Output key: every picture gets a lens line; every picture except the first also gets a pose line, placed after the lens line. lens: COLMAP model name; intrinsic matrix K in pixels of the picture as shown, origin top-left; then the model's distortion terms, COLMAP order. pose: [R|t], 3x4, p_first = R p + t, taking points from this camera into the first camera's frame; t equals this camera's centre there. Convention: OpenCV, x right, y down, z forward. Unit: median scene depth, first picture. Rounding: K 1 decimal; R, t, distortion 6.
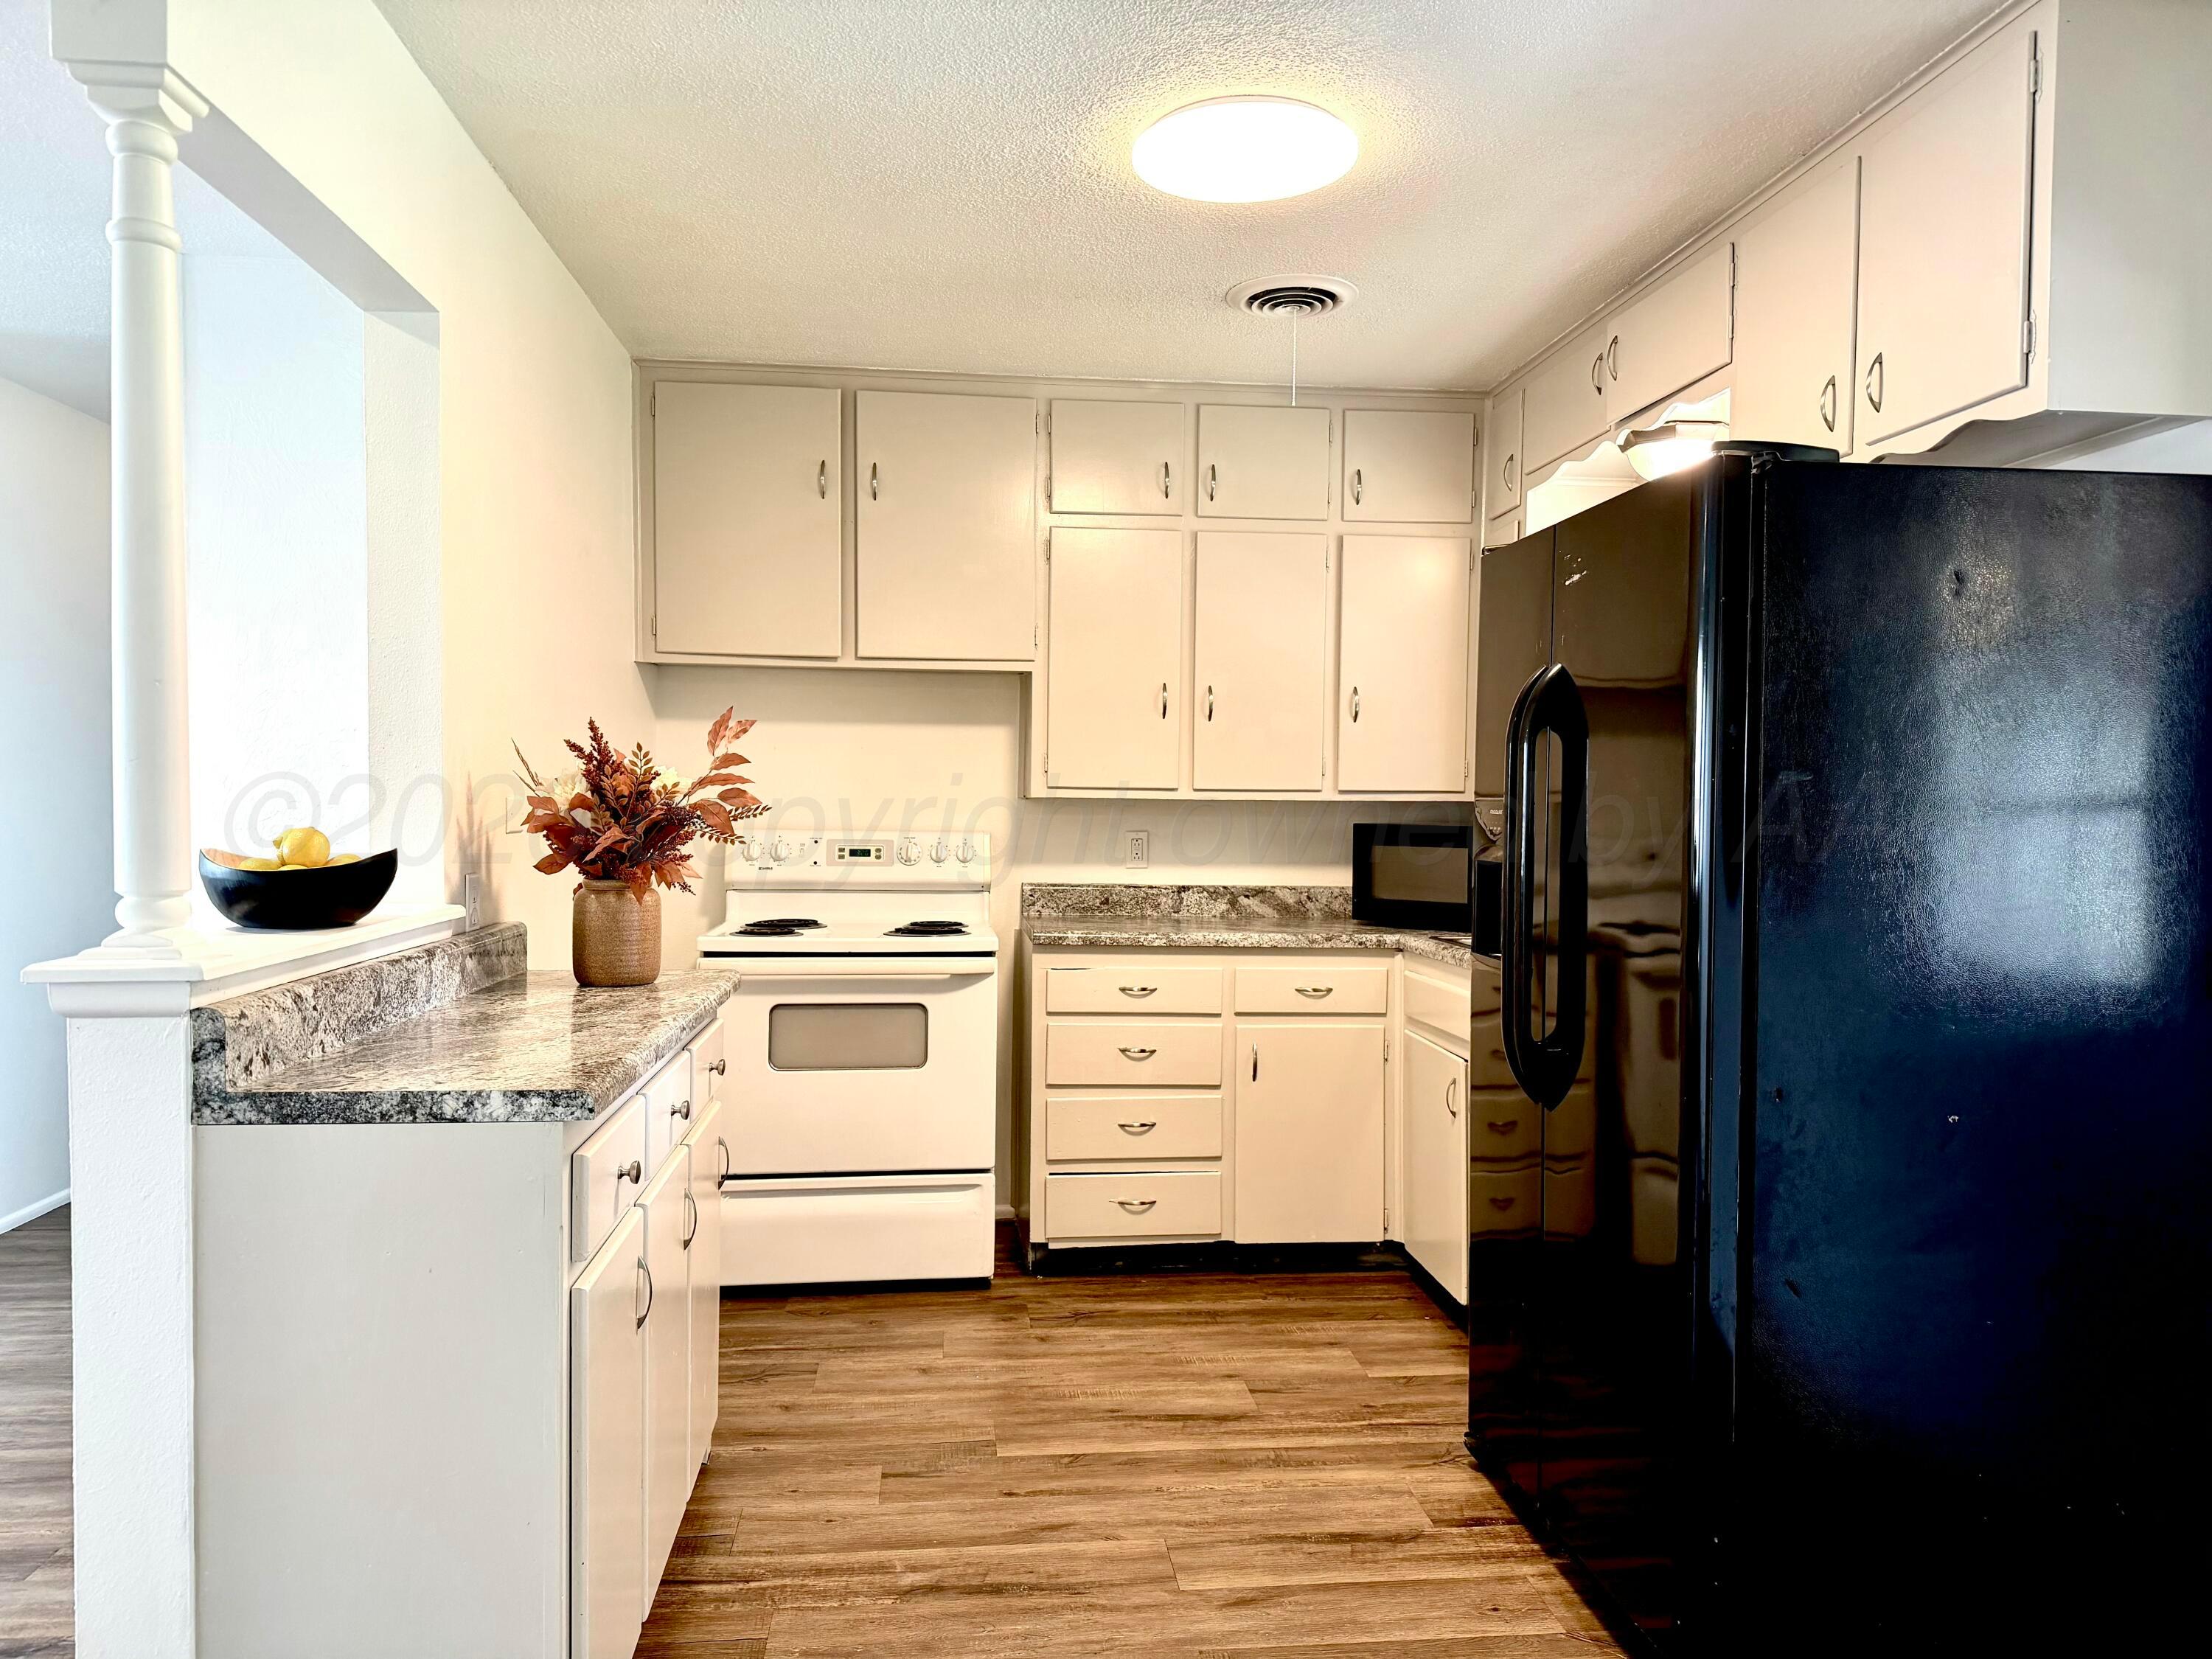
lens RADIAL K [[1530.4, 0, 1109.9], [0, 1530.4, 838.5], [0, 0, 1]] dist [0.165901, -0.304241]
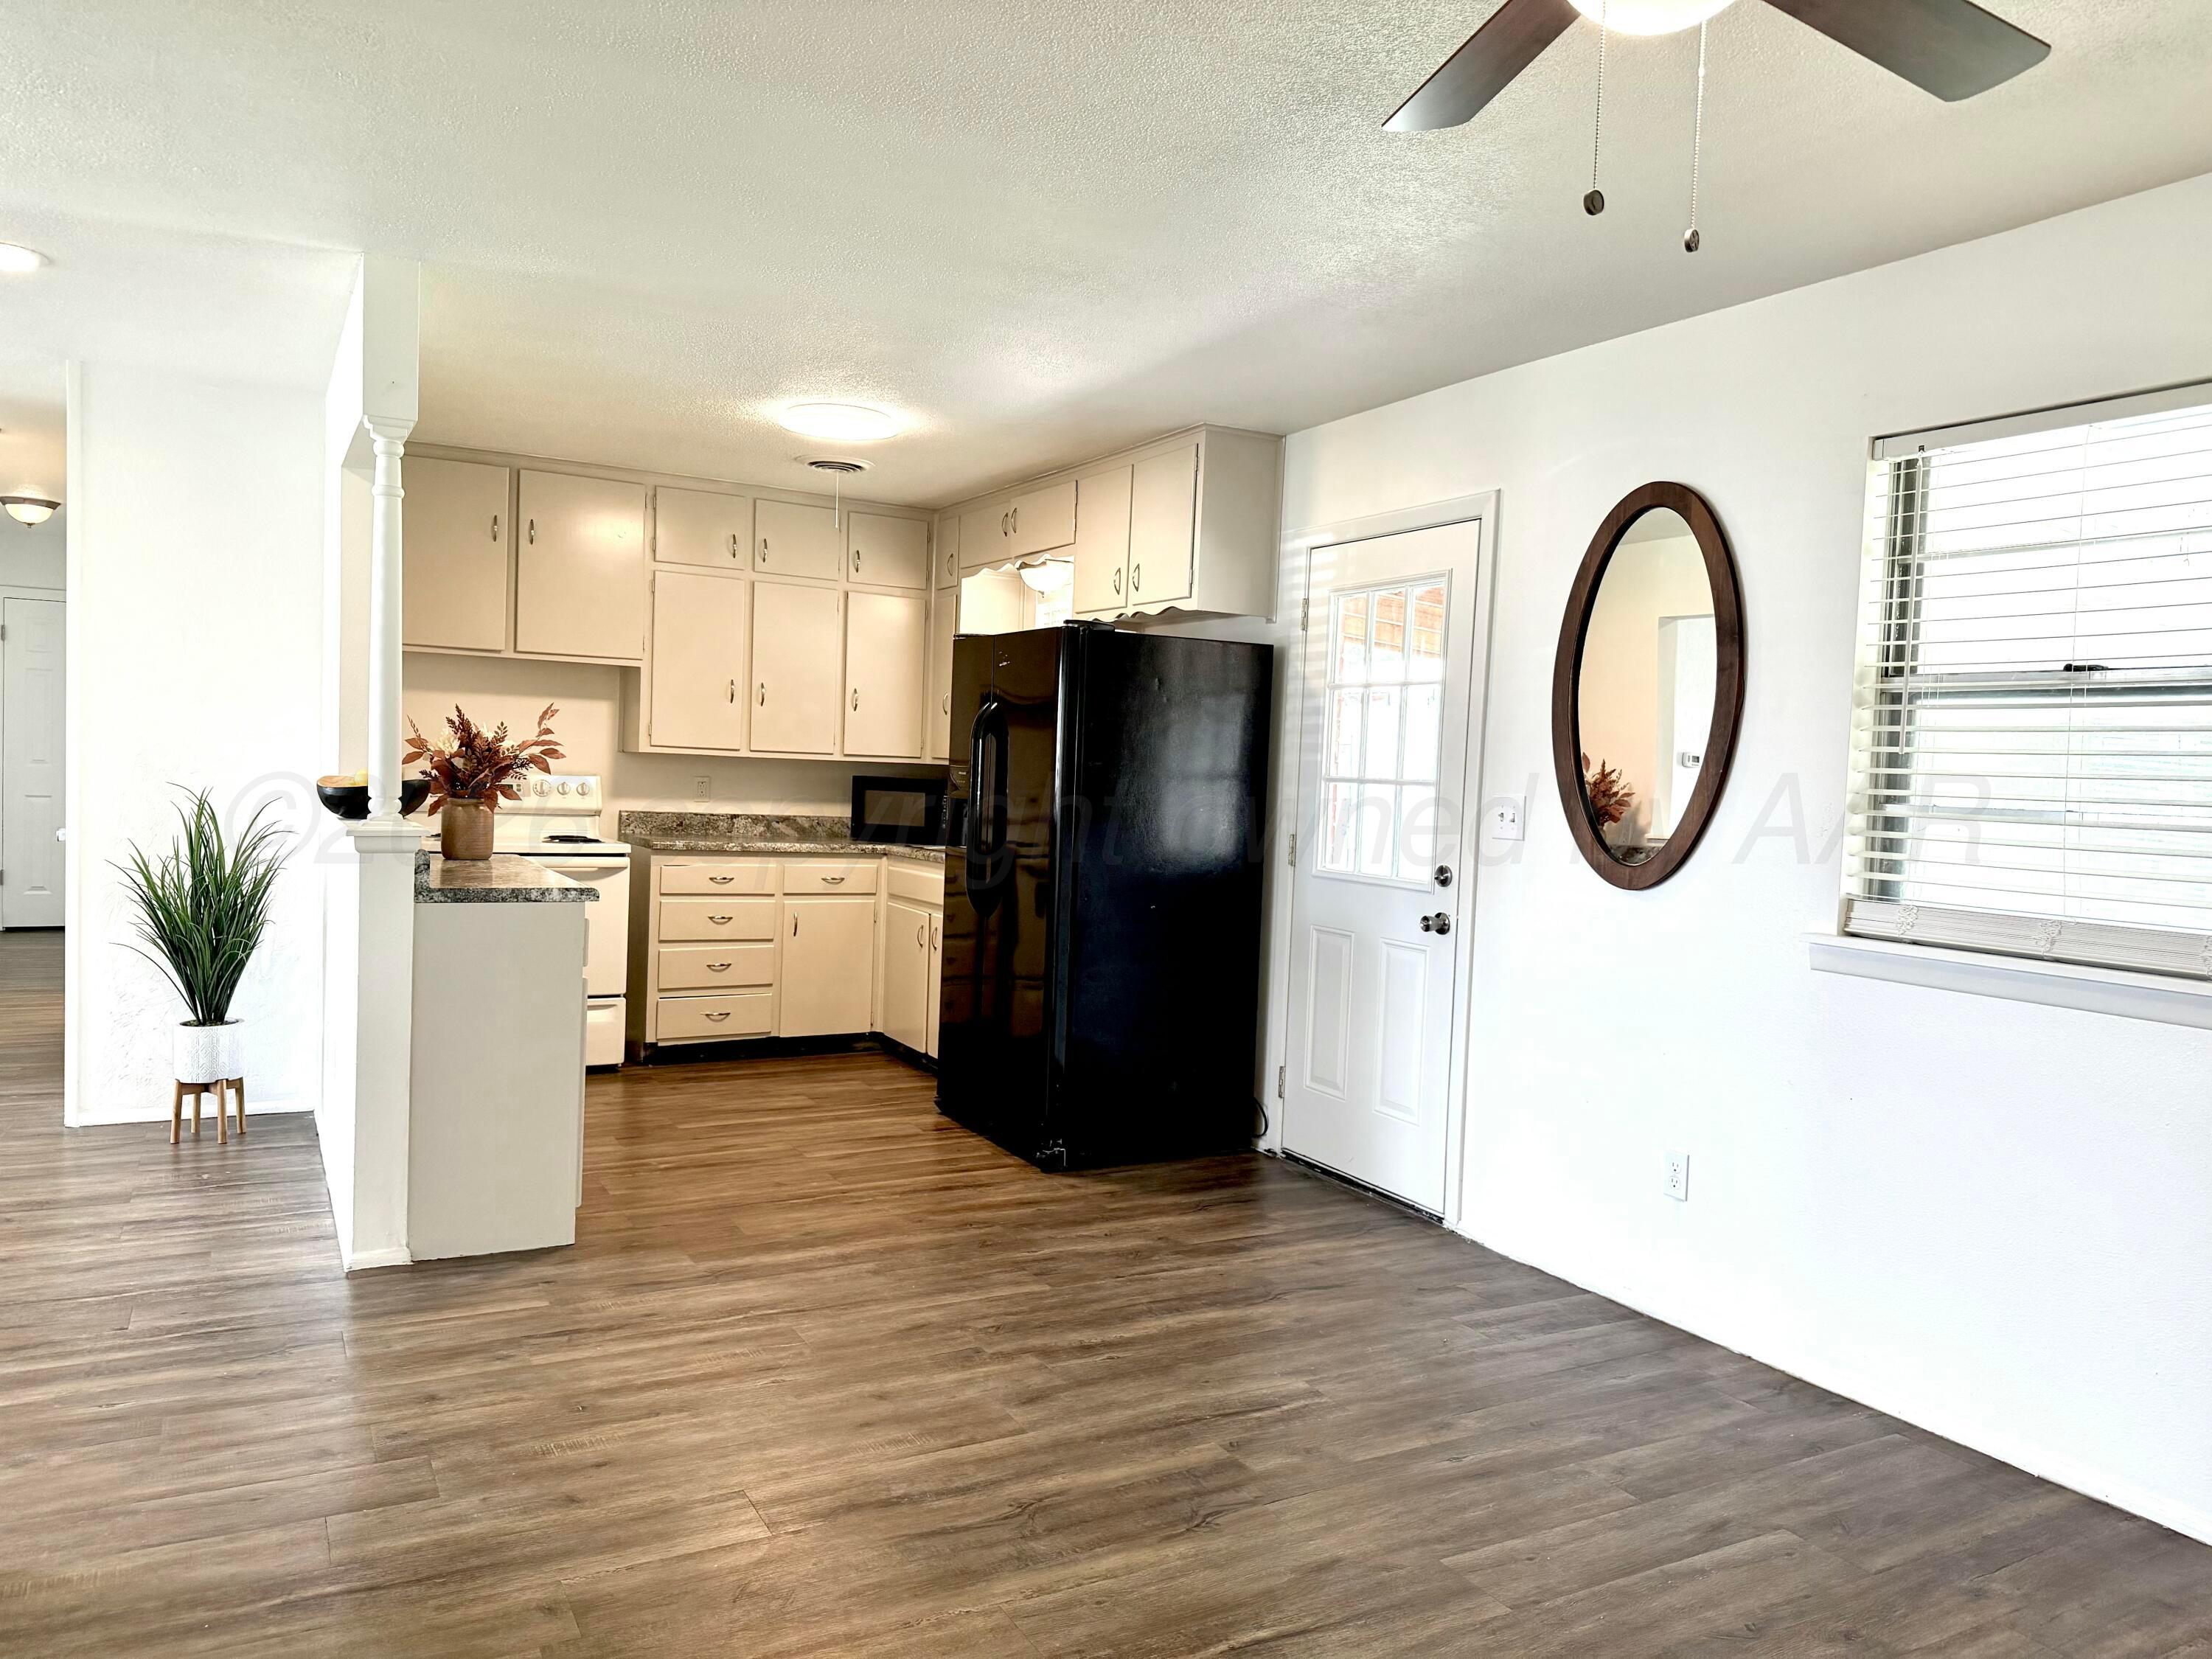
lens RADIAL K [[1530.4, 0, 1109.9], [0, 1530.4, 838.5], [0, 0, 1]] dist [0.165901, -0.304241]
pose [[0.919287, 0.008060, 0.393505, -0.237376], [-0.020947, 0.999375, 0.028465, 0.004526], [-0.393030, -0.034410, 0.918882, -0.598434]]
